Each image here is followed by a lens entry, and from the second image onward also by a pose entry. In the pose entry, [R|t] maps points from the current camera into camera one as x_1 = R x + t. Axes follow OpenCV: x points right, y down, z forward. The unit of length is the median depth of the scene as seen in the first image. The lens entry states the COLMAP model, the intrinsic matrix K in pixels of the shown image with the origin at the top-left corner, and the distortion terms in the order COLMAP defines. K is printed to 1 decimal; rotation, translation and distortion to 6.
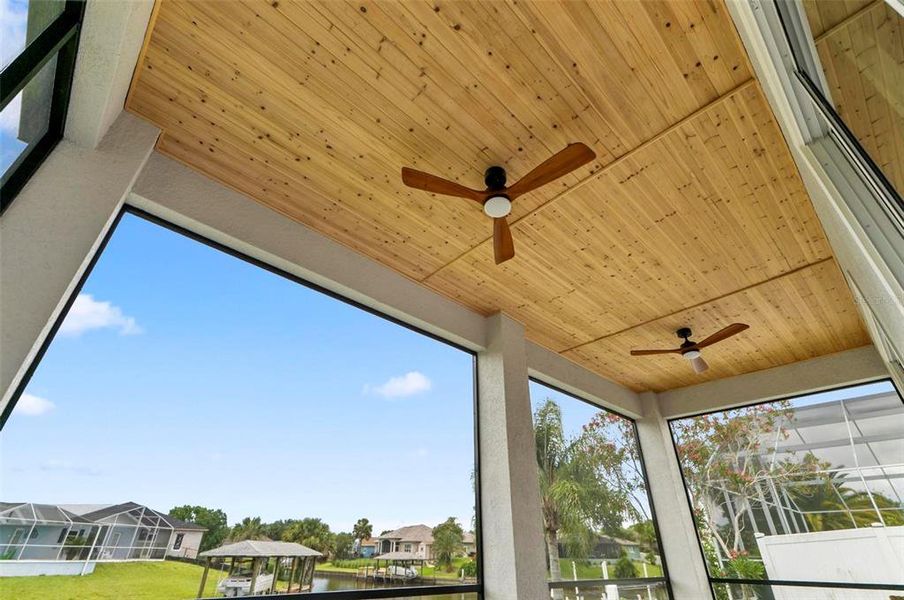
lens RADIAL K [[419.8, 0, 455.6], [0, 419.8, 300.8], [0, 0, 1]] dist [0.002881, -0.001121]
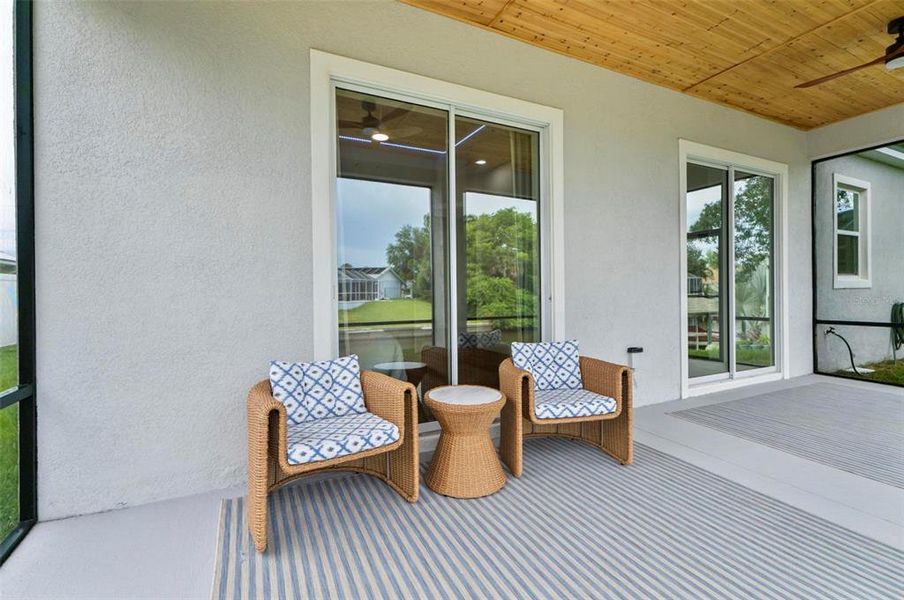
lens RADIAL K [[426.5, 0, 452.0], [0, 426.5, 300.0], [0, 0, 1]] dist [-0.001622, 0.000081]
pose [[-0.956804, 0.008005, 0.290624, 0.545553], [-0.140910, 0.861596, -0.487643, 0.638776], [-0.254304, -0.507531, -0.823251, 1.112677]]
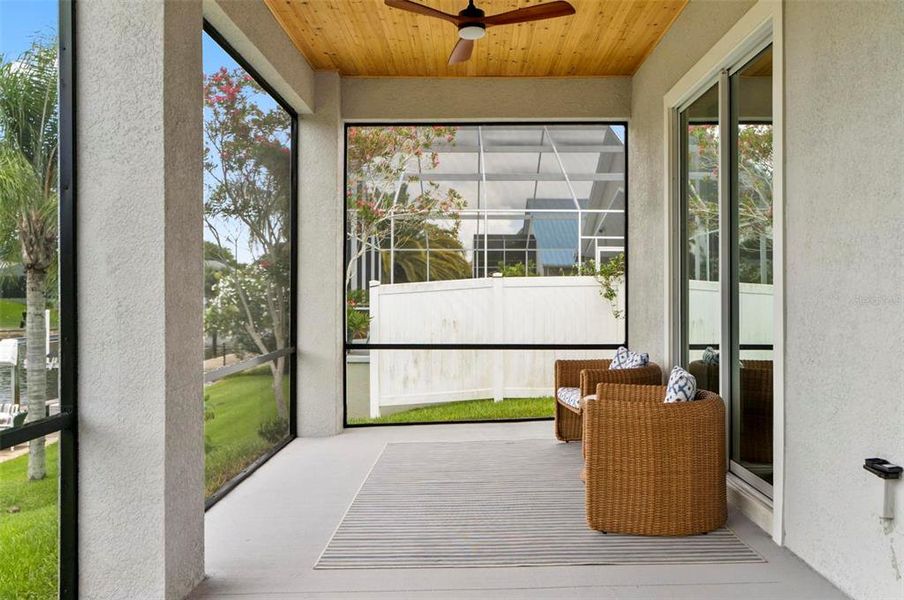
lens RADIAL K [[723.2, 0, 465.1], [0, 723.2, 292.9], [0, 0, 1]] dist [0.033395, 0.001480]
pose [[0.706315, -0.008175, 0.707851, -0.144674], [-0.360180, 0.856676, 0.369293, 0.067114], [-0.609417, -0.515790, 0.602138, 0.212936]]
